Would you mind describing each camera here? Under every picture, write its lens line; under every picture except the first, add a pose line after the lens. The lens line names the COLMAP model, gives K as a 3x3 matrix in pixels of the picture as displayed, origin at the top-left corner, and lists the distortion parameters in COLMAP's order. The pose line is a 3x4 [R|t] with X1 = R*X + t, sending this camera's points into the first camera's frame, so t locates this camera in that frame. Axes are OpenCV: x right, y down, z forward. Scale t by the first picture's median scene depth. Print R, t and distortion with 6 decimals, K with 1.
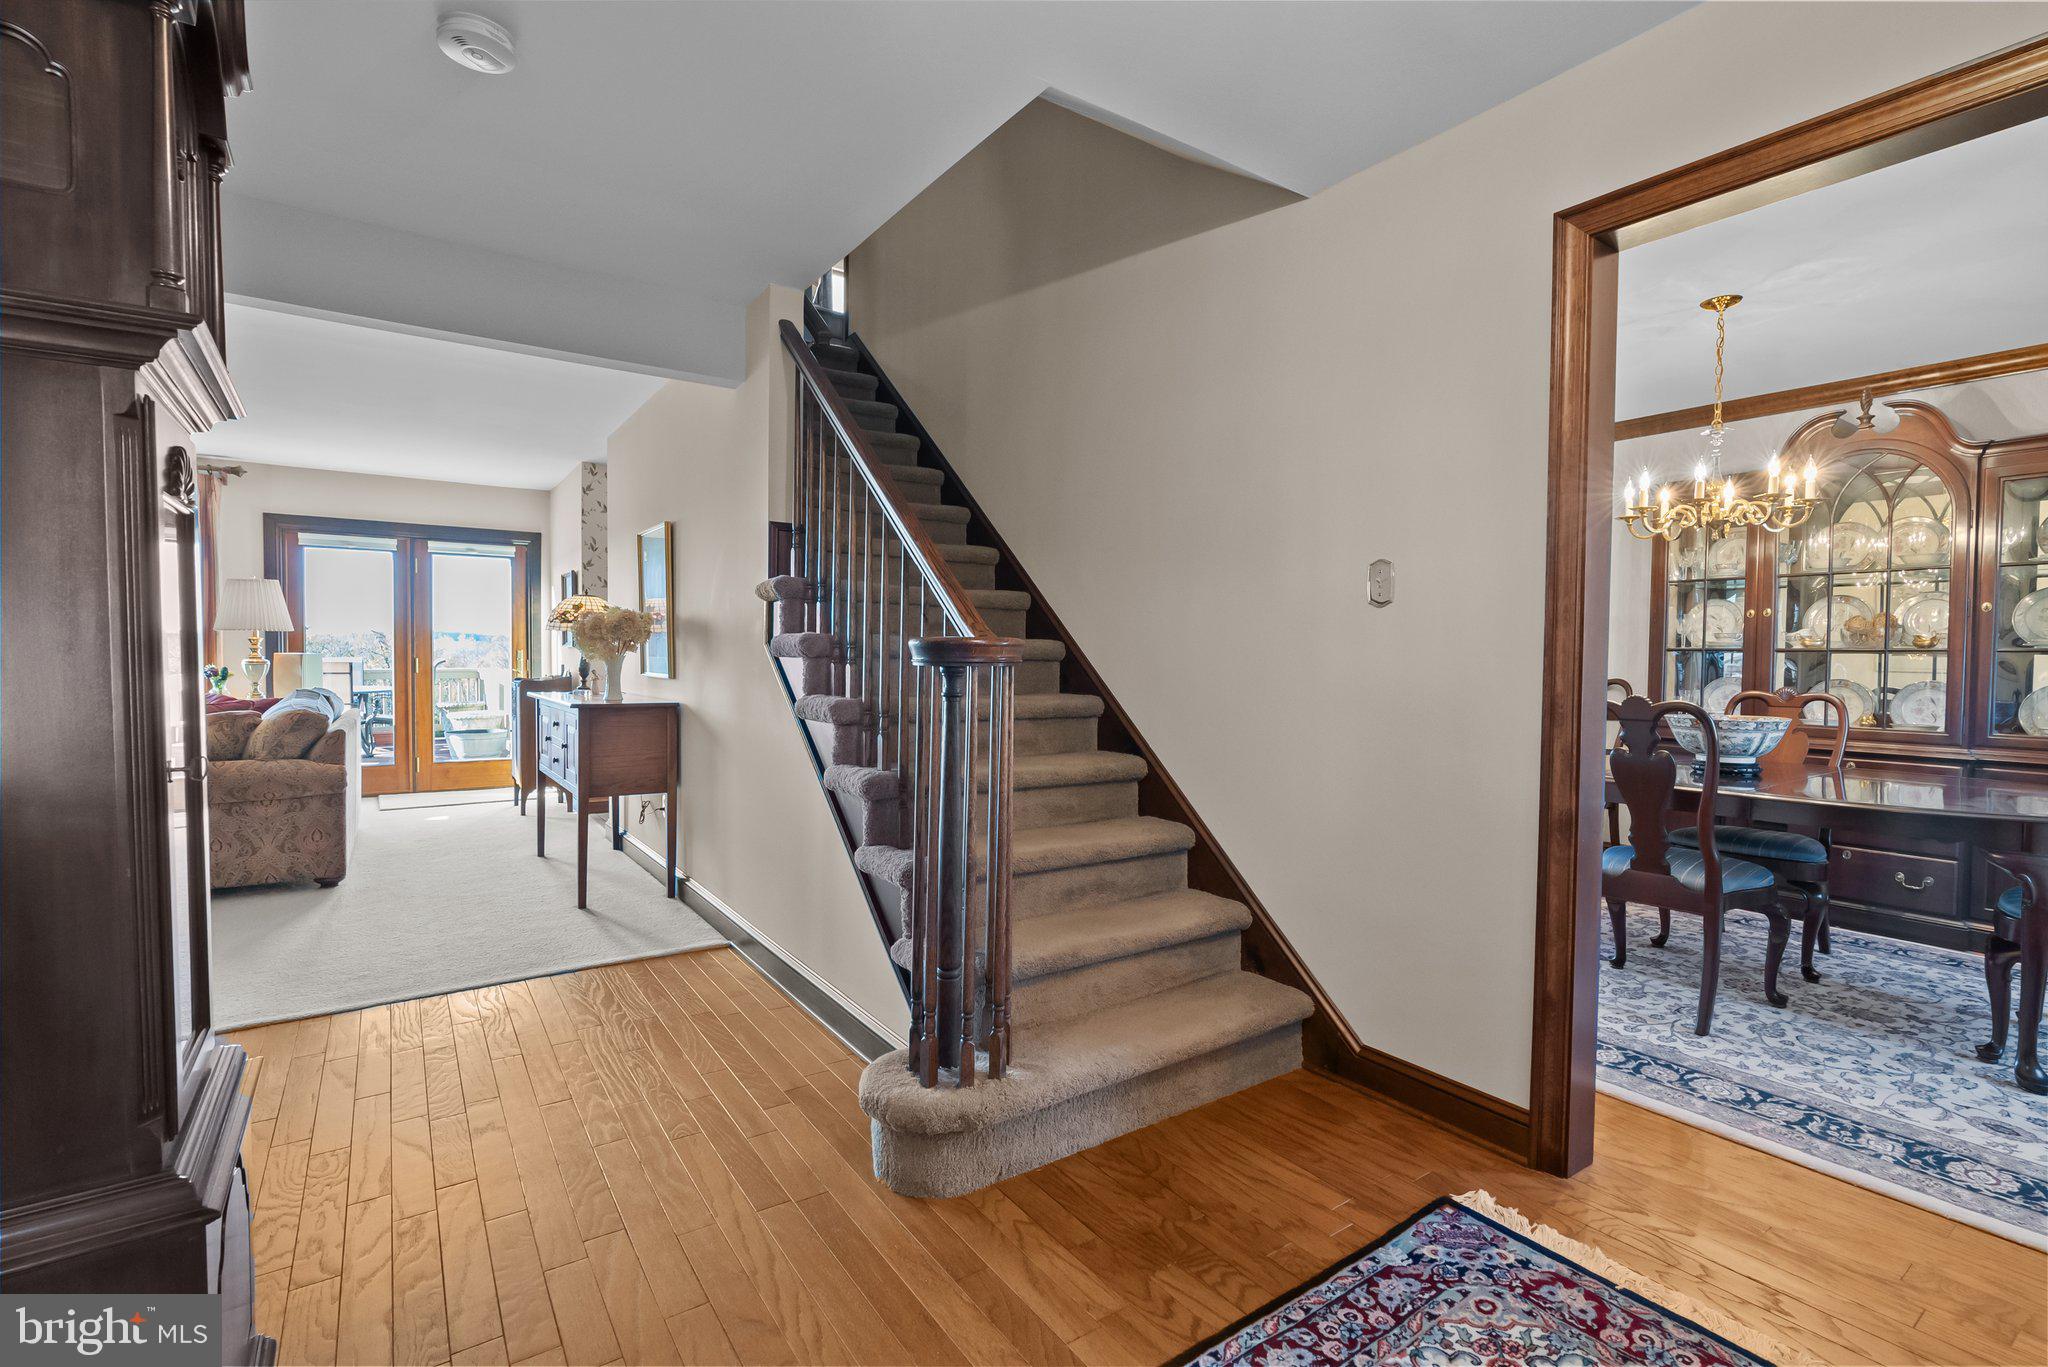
lens RADIAL K [[913.0, 0, 1017.9], [0, 913.0, 687.8], [0, 0, 1]] dist [-0.006151, 0.000189]
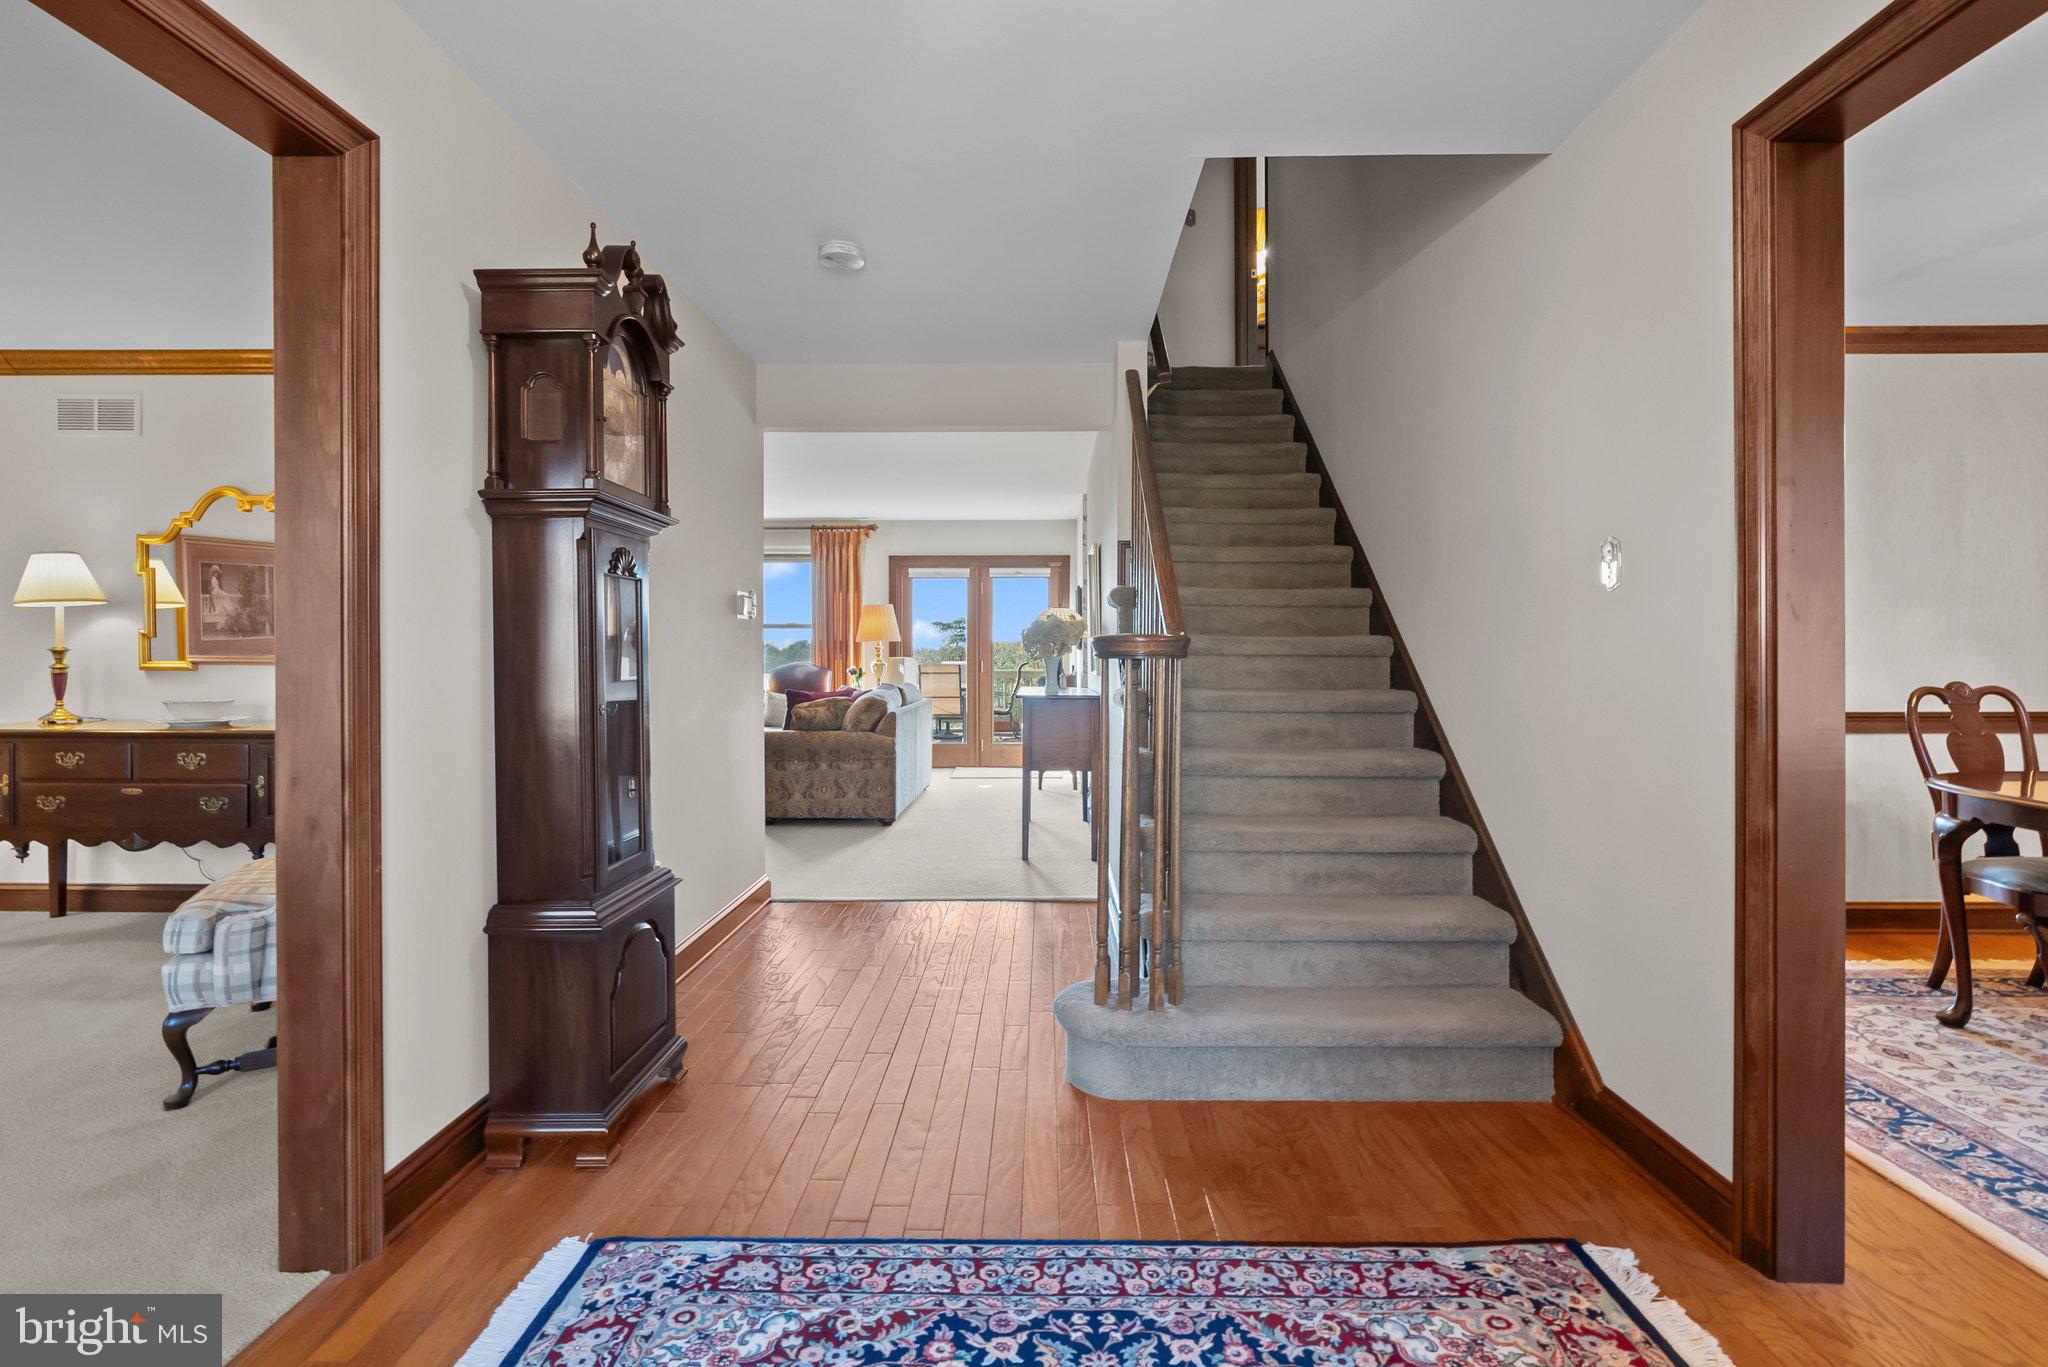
lens RADIAL K [[933.2, 0, 1032.4], [0, 933.2, 658.0], [0, 0, 1]] dist [-0.010752, 0.004898]
pose [[0.817288, -0.008162, -0.576172, 0.447653], [-0.012729, 0.999400, -0.032214, 0.014738], [0.576089, 0.033663, 0.816693, -0.064520]]
